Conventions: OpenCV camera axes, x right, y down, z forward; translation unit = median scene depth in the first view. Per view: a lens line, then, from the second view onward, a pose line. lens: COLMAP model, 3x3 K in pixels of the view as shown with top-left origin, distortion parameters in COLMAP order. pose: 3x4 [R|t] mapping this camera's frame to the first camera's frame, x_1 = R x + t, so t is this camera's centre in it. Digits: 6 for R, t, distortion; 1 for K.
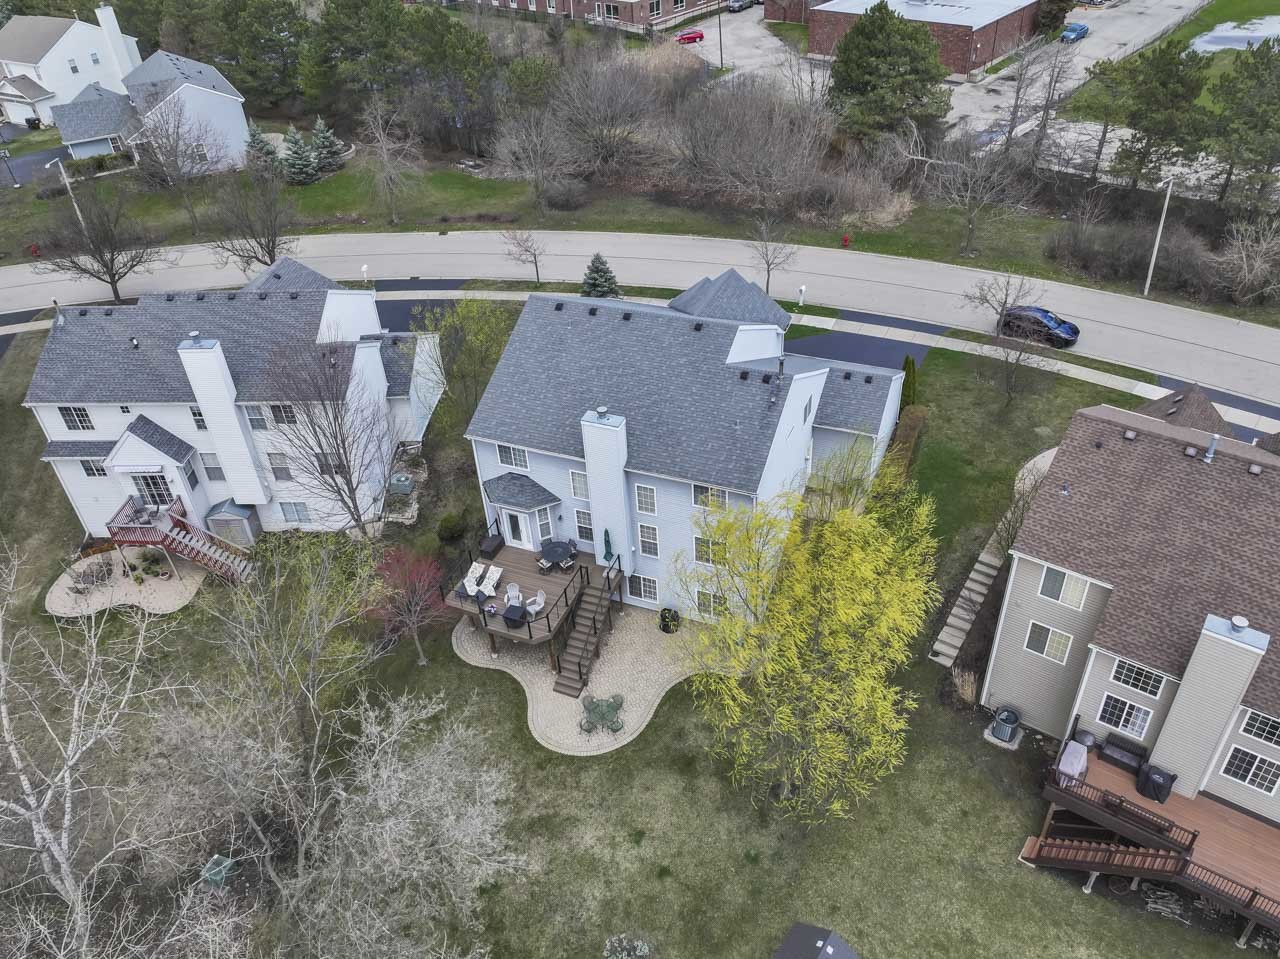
lens RADIAL K [[896.5, 0, 640.0], [0, 896.5, 479.5], [0, 0, 1]] dist [0.002446, 0.000693]
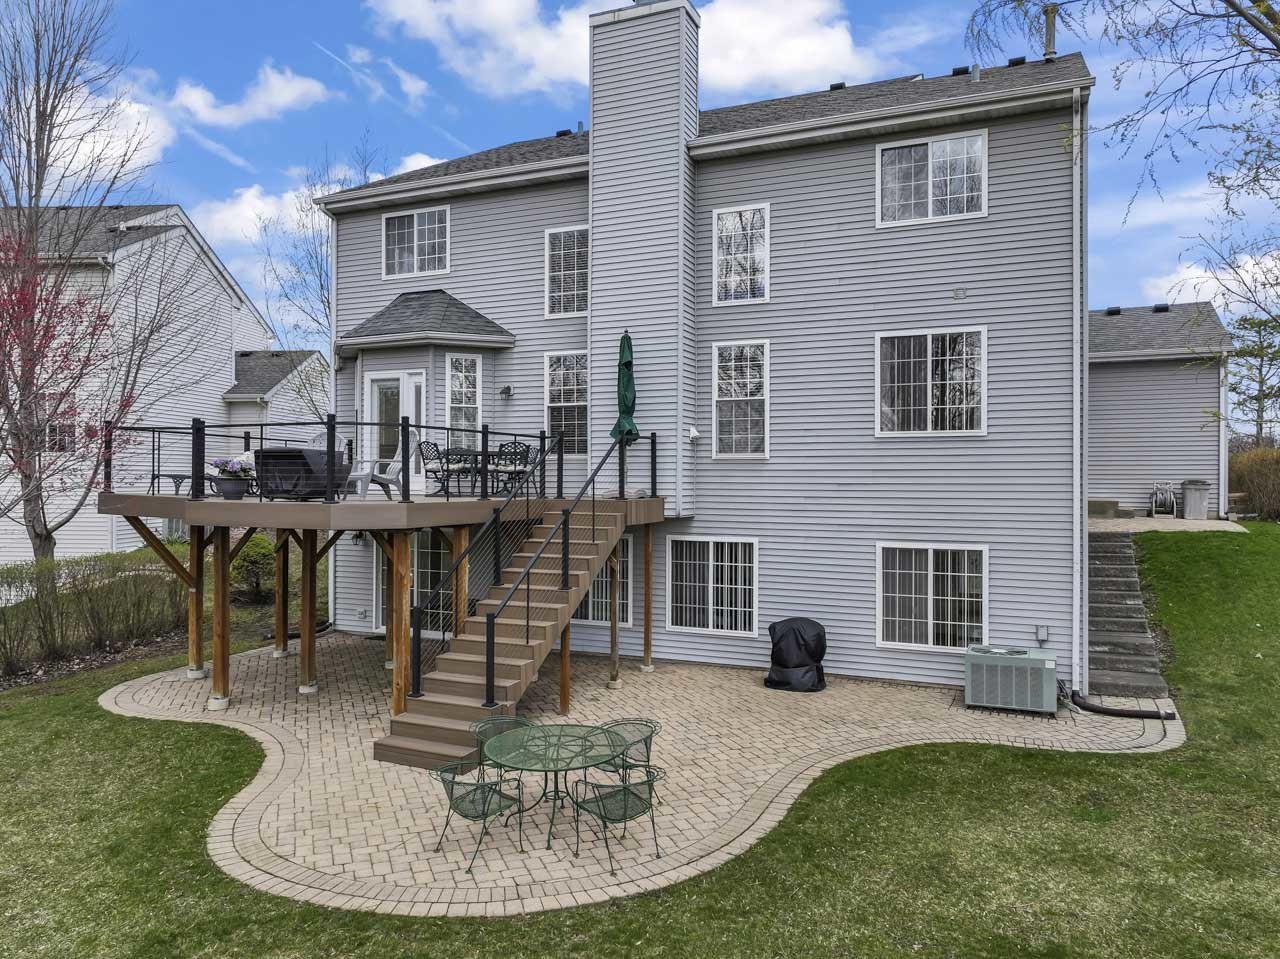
lens RADIAL K [[896.5, 0, 640.0], [0, 896.5, 479.5], [0, 0, 1]] dist [0.002446, 0.000693]
pose [[0.998123, 0.052440, -0.031626, -0.017262], [-0.061144, 0.824703, -0.562251, 0.298397], [-0.003402, 0.563130, 0.826362, 0.718044]]
